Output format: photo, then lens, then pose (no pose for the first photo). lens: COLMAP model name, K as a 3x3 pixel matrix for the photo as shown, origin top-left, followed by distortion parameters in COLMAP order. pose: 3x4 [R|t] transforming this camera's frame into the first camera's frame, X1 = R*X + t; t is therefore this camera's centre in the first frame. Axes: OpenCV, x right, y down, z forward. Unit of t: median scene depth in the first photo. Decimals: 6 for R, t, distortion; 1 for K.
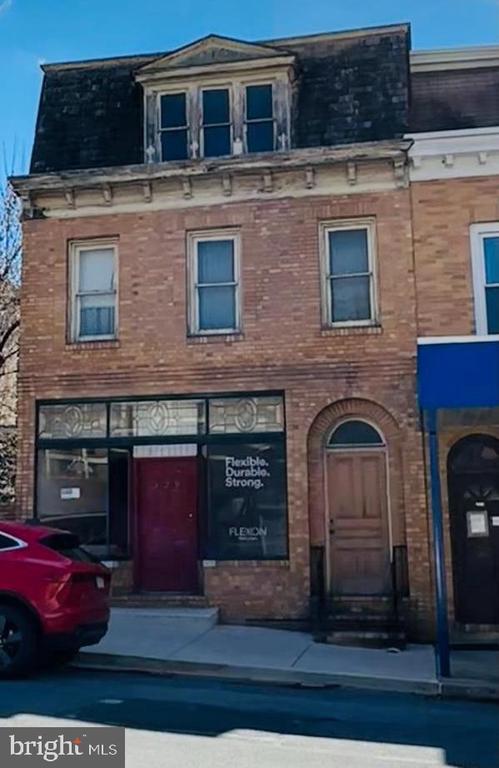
lens RADIAL K [[1023.3, 0, 193.9], [0, 1023.3, 332.7], [0, 0, 1]] dist [-0.022127, -0.000674]
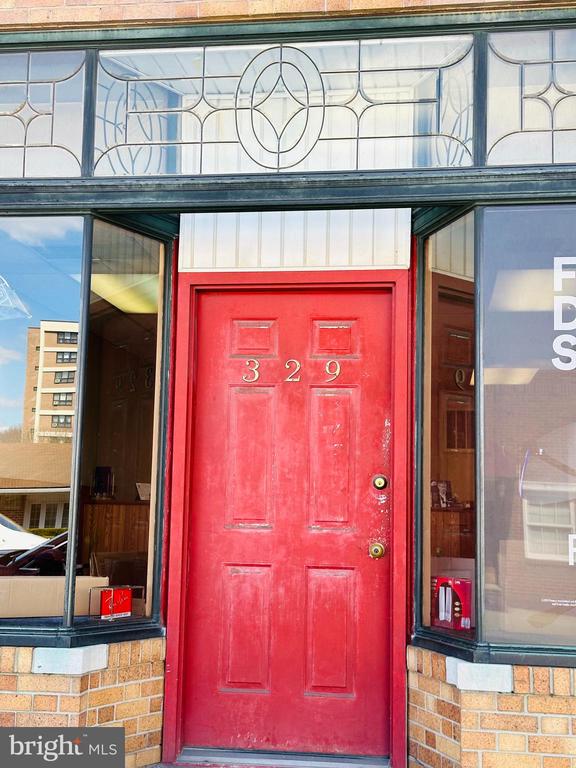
lens RADIAL K [[921.3, 0, 289.0], [0, 921.3, 399.0], [0, 0, 1]] dist [0.021048, 0.026838]
pose [[0.994149, 0.040783, 0.100021, -0.053732], [-0.048352, 0.996052, 0.074454, 0.139023], [-0.096589, -0.078854, 0.992196, 0.756711]]
